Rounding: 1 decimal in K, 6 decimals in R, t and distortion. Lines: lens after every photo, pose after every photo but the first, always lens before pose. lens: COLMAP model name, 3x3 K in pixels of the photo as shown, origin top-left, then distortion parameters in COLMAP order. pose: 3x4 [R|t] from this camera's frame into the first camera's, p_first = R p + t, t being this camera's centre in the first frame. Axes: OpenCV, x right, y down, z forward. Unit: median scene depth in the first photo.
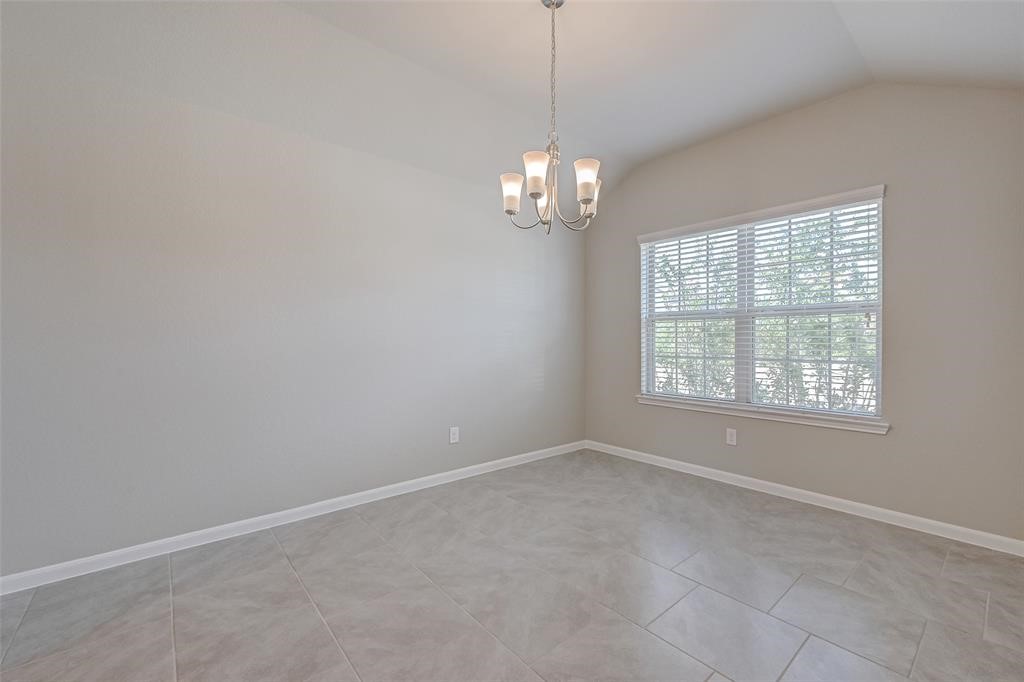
lens RADIAL K [[430.5, 0, 545.7], [0, 430.5, 341.1], [0, 0, 1]] dist [0.002639, 0.000204]
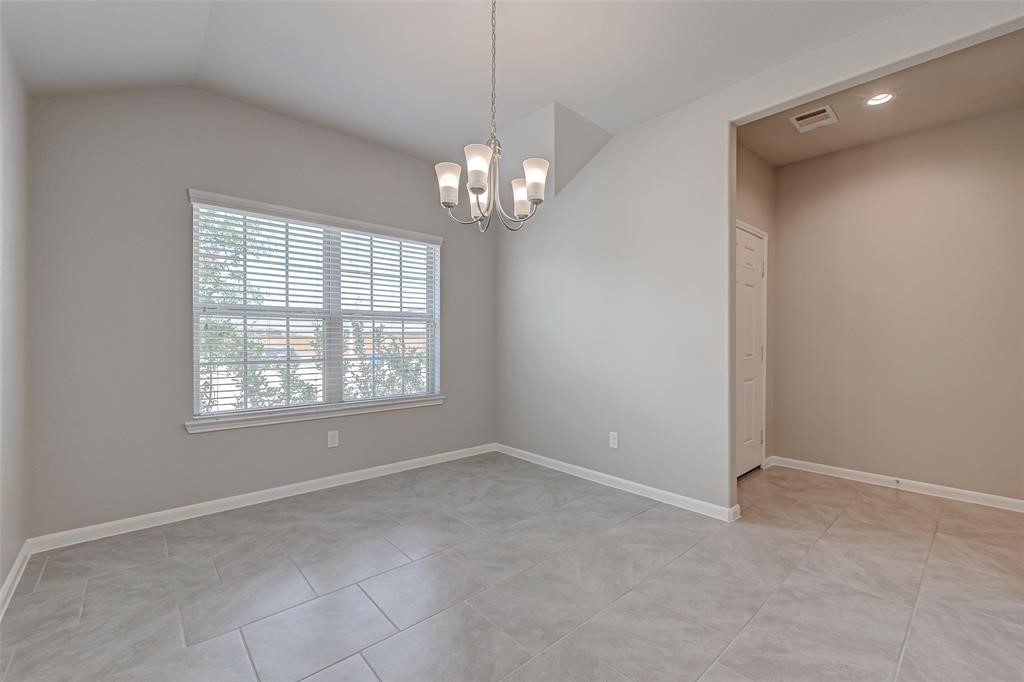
lens RADIAL K [[426.8, 0, 542.4], [0, 426.8, 342.3], [0, 0, 1]] dist [0.000481, -0.000159]
pose [[-0.020744, -0.004483, 0.999775, -0.595975], [0.002052, 0.999988, 0.004526, -0.003867], [-0.999783, 0.002146, -0.020735, 0.575540]]
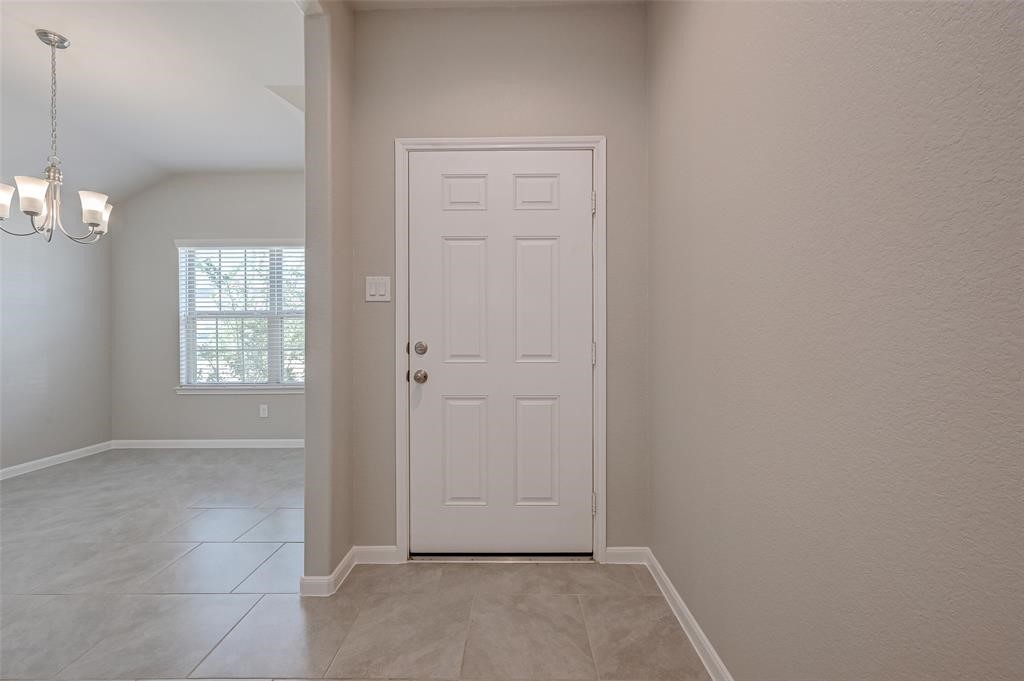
lens RADIAL K [[421.8, 0, 509.4], [0, 421.8, 334.8], [0, 0, 1]] dist [-0.000412, 0.000029]
pose [[0.680897, -0.005210, 0.732361, 0.011591], [0.008120, 0.999967, -0.000436, 0.002196], [-0.732335, 0.006243, 0.680916, -0.416414]]
